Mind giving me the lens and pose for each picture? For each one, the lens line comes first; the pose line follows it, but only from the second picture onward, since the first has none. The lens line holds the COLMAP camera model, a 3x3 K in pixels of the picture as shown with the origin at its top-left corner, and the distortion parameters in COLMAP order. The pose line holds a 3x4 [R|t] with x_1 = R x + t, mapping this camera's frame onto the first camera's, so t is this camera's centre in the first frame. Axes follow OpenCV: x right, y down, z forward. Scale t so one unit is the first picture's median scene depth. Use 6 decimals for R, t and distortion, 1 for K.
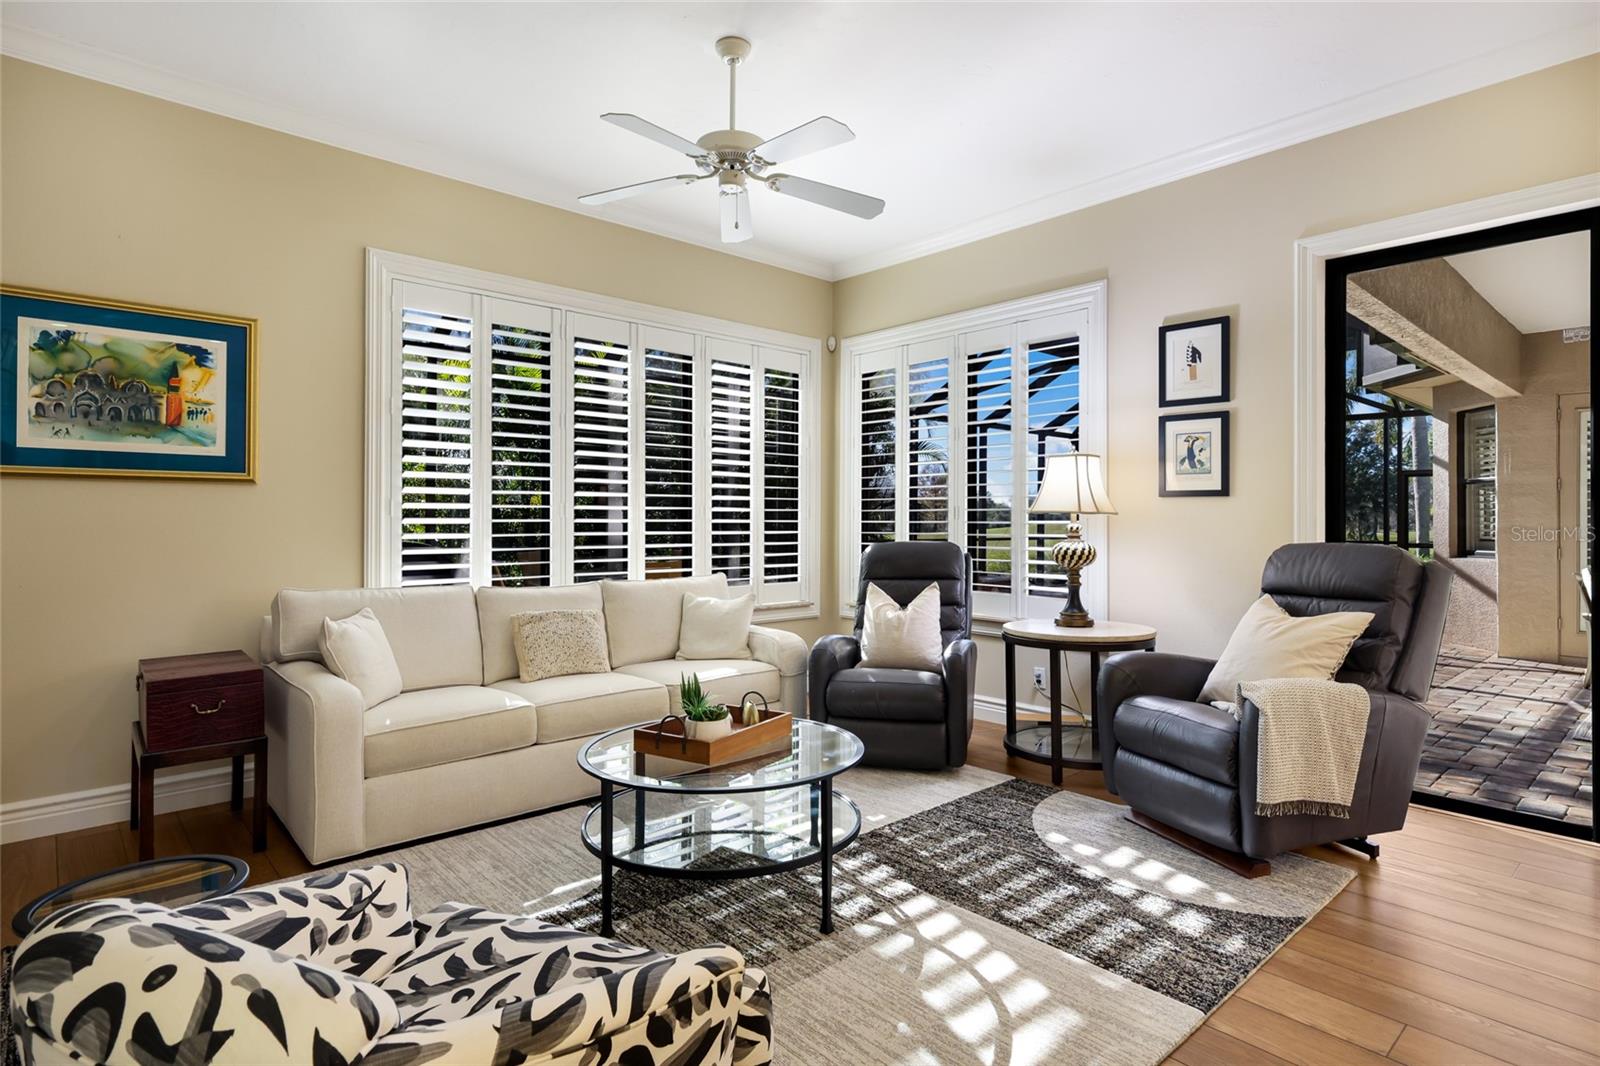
lens RADIAL K [[825.7, 0, 803.2], [0, 825.7, 515.2], [0, 0, 1]] dist [0.003819, 0.000087]
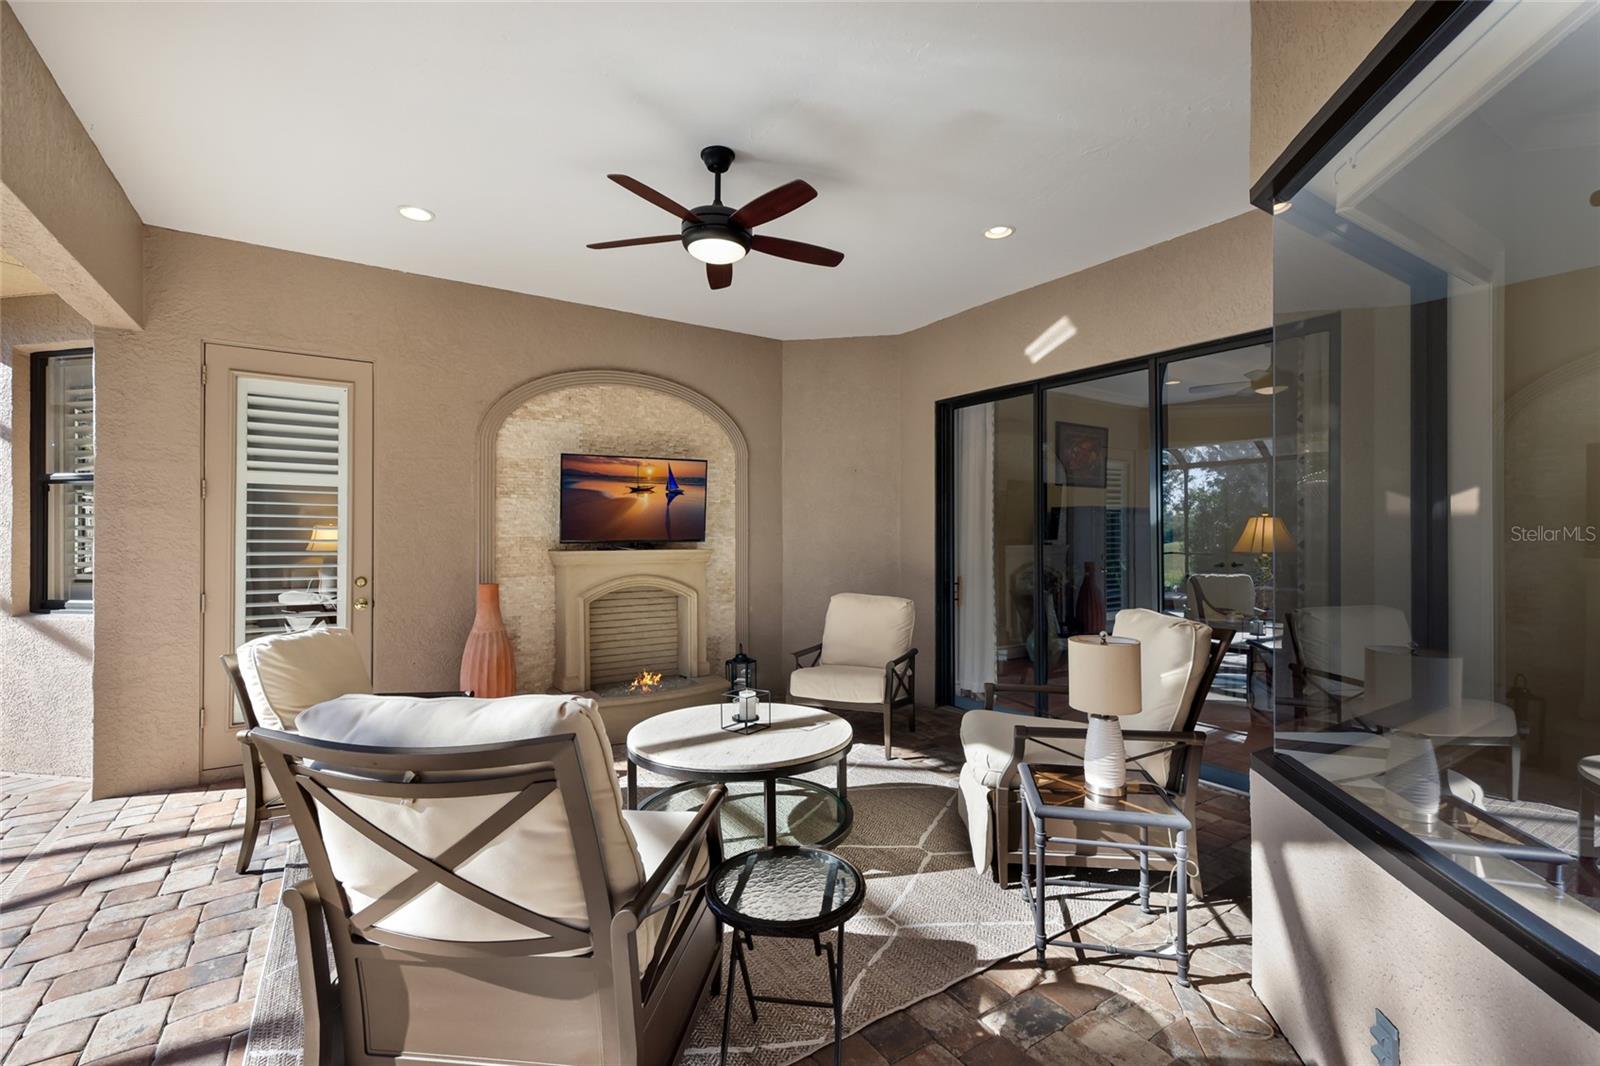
lens RADIAL K [[715.1, 0, 795.3], [0, 715.1, 527.9], [0, 0, 1]] dist [0.014582, -0.001976]
pose [[0.160615, 0.000757, 0.987017, 0.911792], [-0.005969, 0.999982, 0.000204, -0.023188], [-0.986999, -0.005924, 0.160617, 0.965068]]
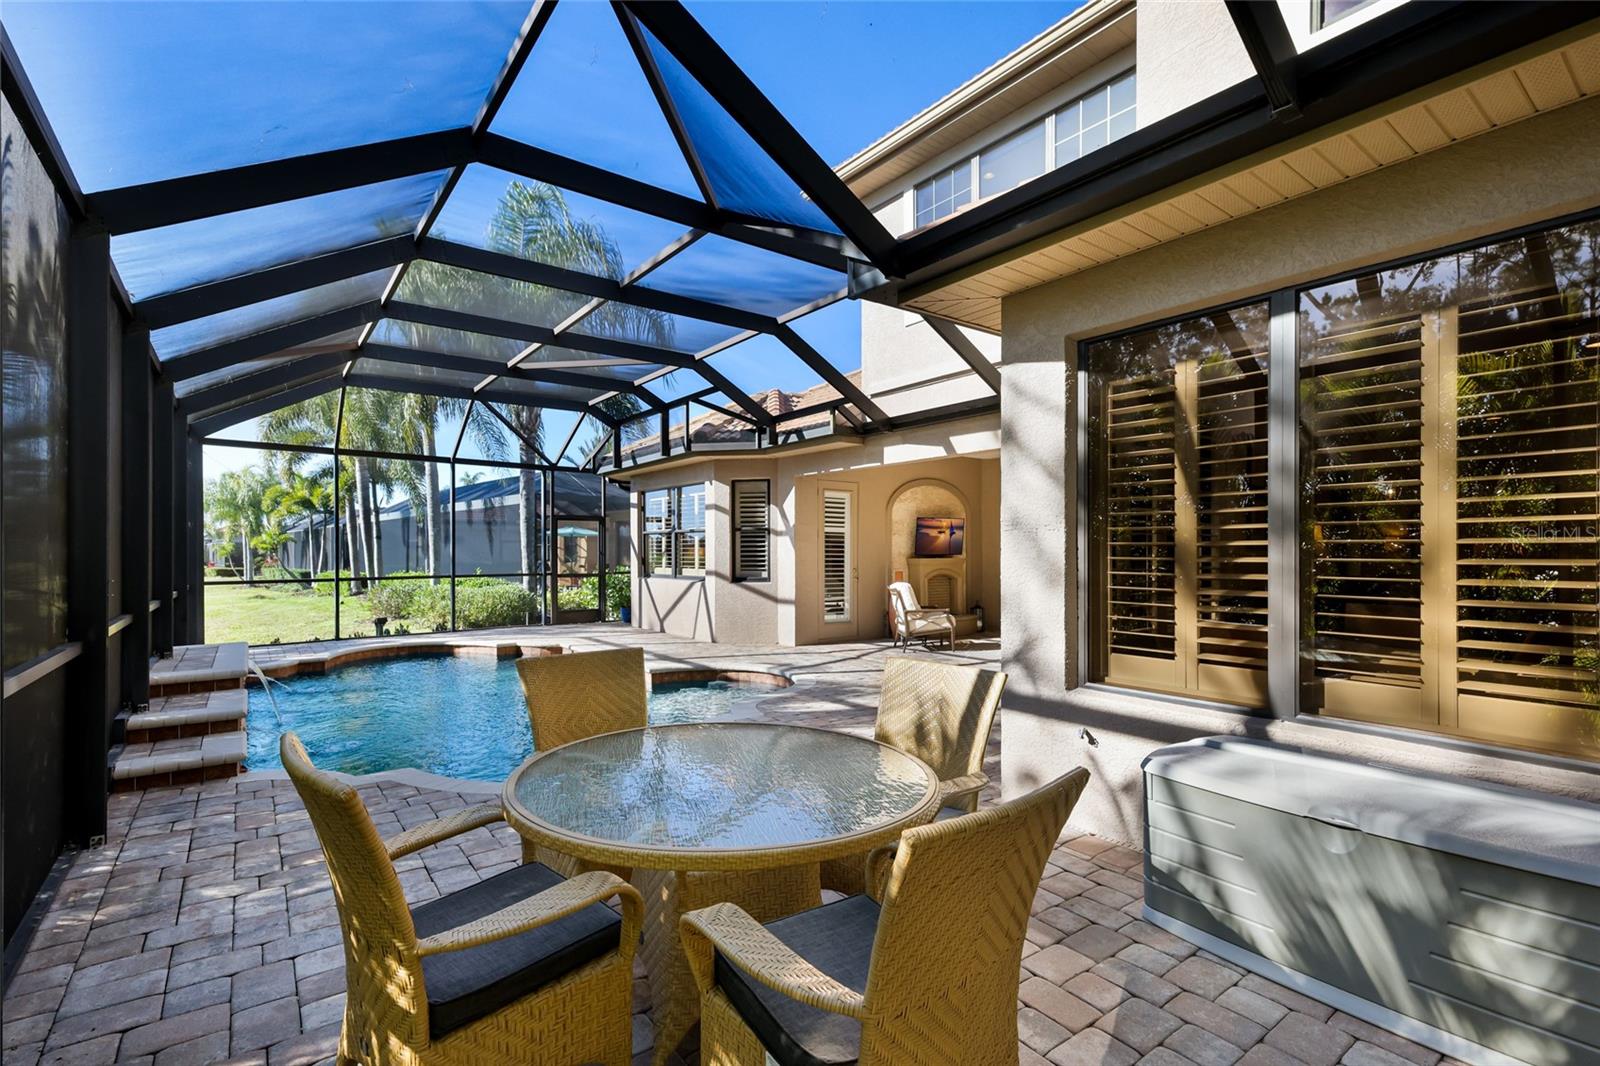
lens RADIAL K [[715.1, 0, 771.3], [0, 715.1, 555.4], [0, 0, 1]] dist [0.014582, -0.001976]
pose [[0.103009, -0.007291, 0.994654, -0.920352], [-0.006188, 0.999949, 0.007971, -0.012354], [-0.994661, -0.006976, 0.102958, 1.861879]]
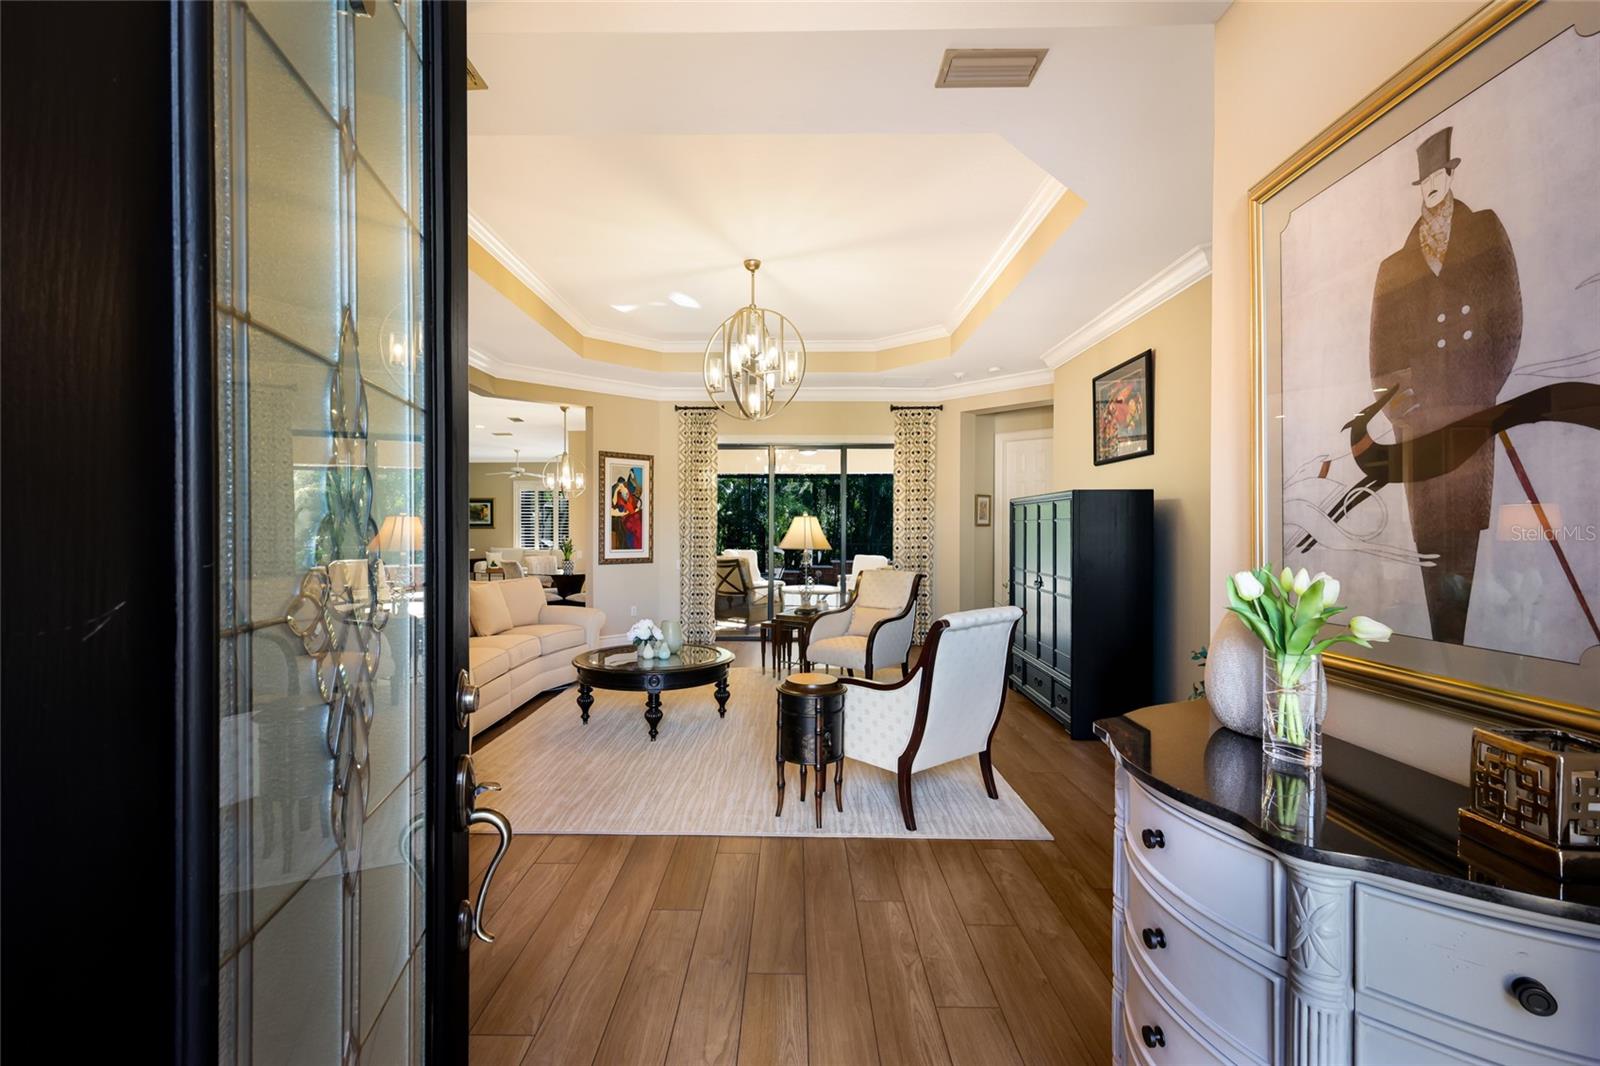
lens RADIAL K [[715.1, 0, 799.0], [0, 715.1, 537.0], [0, 0, 1]] dist [0.014582, -0.001976]
pose [[0.737646, 0.003047, -0.675181, 3.724262], [0.009075, 0.999855, 0.014426, -0.027986], [0.675127, -0.016768, 0.737511, -1.058889]]
